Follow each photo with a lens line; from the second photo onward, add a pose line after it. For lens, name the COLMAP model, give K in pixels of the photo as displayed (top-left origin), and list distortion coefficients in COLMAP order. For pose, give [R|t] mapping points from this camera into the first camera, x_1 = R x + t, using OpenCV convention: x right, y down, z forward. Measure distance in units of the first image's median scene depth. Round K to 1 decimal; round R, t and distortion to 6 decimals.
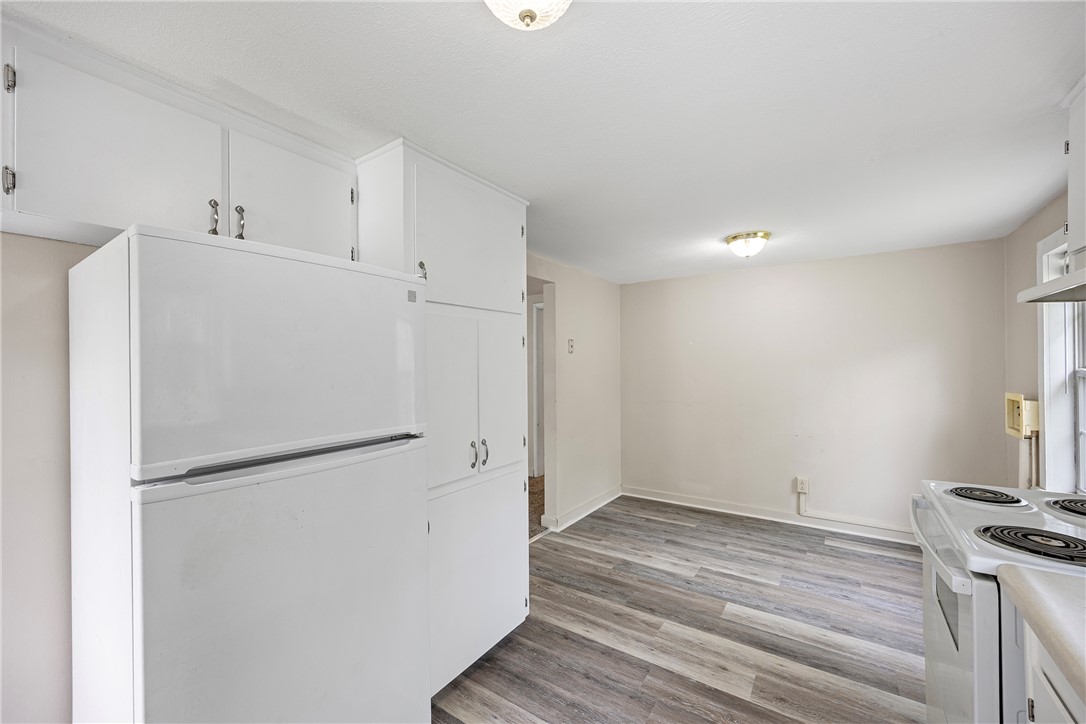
lens RADIAL K [[430.9, 0, 548.6], [0, 430.9, 367.8], [0, 0, 1]] dist [0.001009, 0.000104]
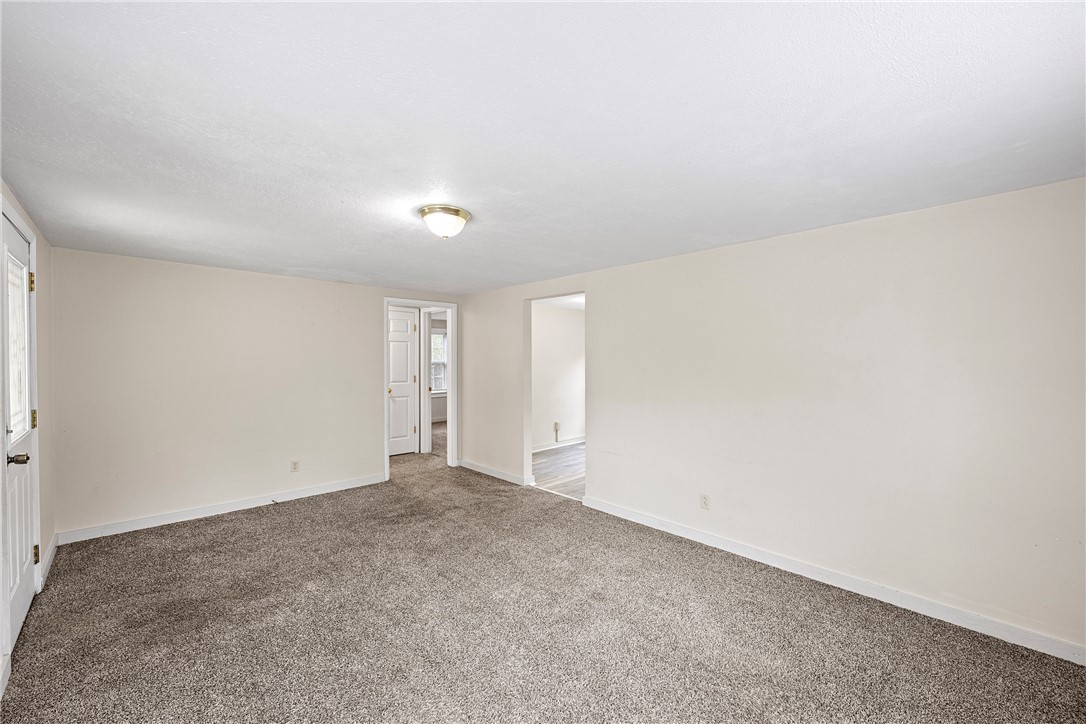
lens RADIAL K [[427.9, 0, 551.1], [0, 427.9, 361.4], [0, 0, 1]] dist [0.000754, 0.000113]
pose [[0.195603, 0.001872, 0.980681, -1.746277], [0.003499, 0.999990, -0.002607, -0.003442], [-0.980677, 0.003941, 0.195594, 0.929404]]
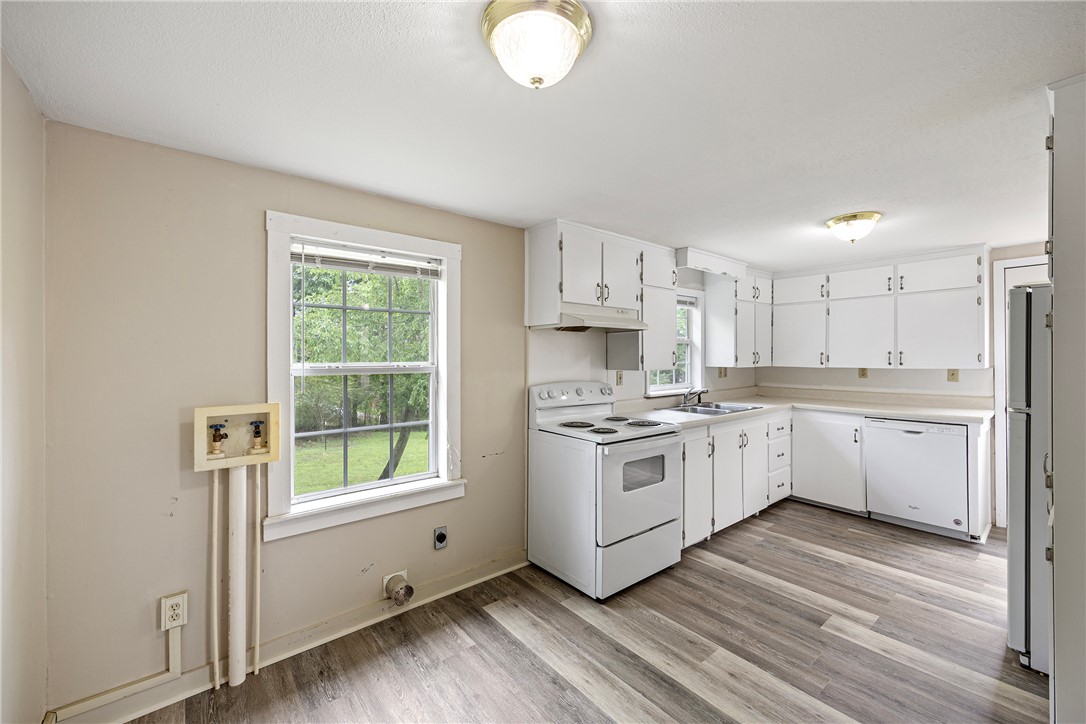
lens RADIAL K [[436.6, 0, 548.9], [0, 436.6, 357.2], [0, 0, 1]] dist [0.009457, 0.000115]
pose [[-0.960088, 0.010661, 0.279495, 0.383697], [0.013528, 0.999874, 0.008330, -0.018656], [-0.279371, 0.011778, -0.960111, 1.516823]]
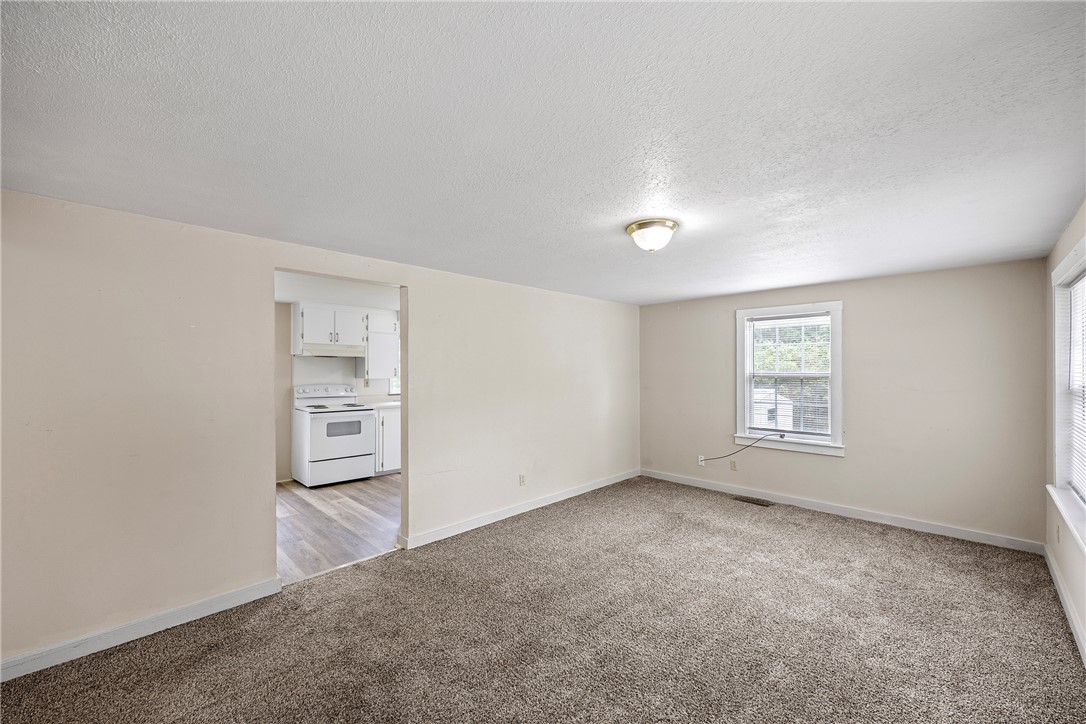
lens RADIAL K [[430.9, 0, 548.6], [0, 430.9, 367.8], [0, 0, 1]] dist [0.001009, 0.000104]
pose [[-0.982958, 0.010256, 0.183546, -0.847955], [0.011382, 0.999922, 0.005082, -0.022924], [-0.183480, 0.007084, -0.982998, 2.282357]]
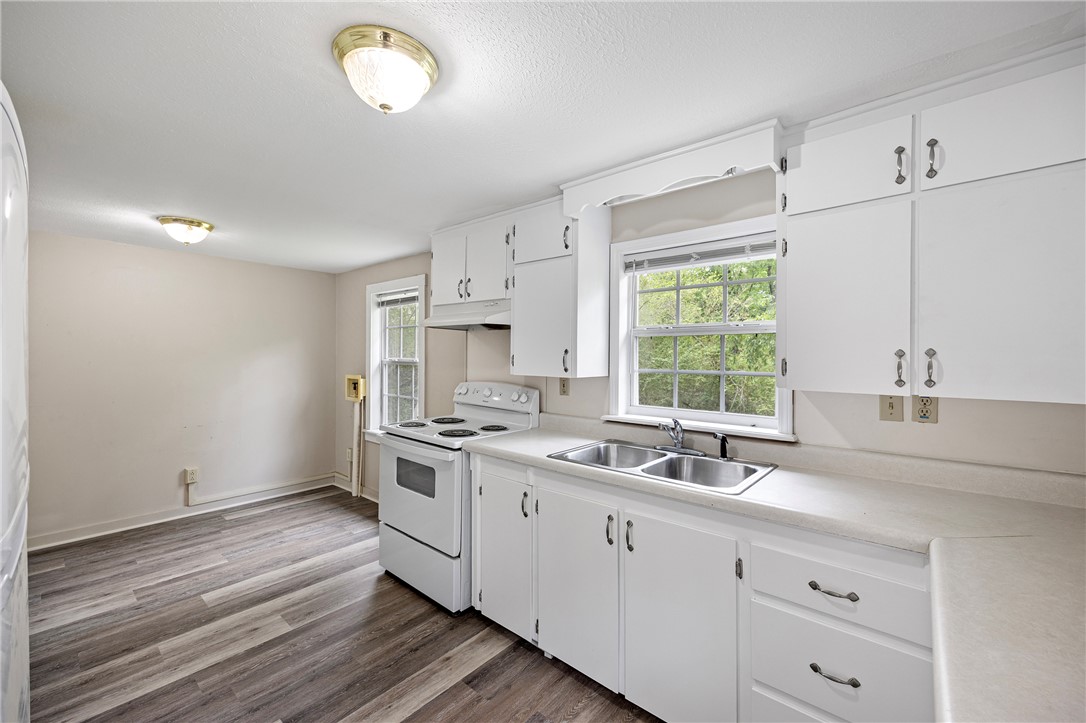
lens RADIAL K [[438.0, 0, 543.4], [0, 438.0, 358.7], [0, 0, 1]] dist [0.001171, -0.000028]
pose [[0.109184, 0.003285, 0.994016, -0.472020], [-0.003264, 0.999990, -0.002947, 0.000639], [-0.994016, -0.002923, 0.109193, 0.103493]]
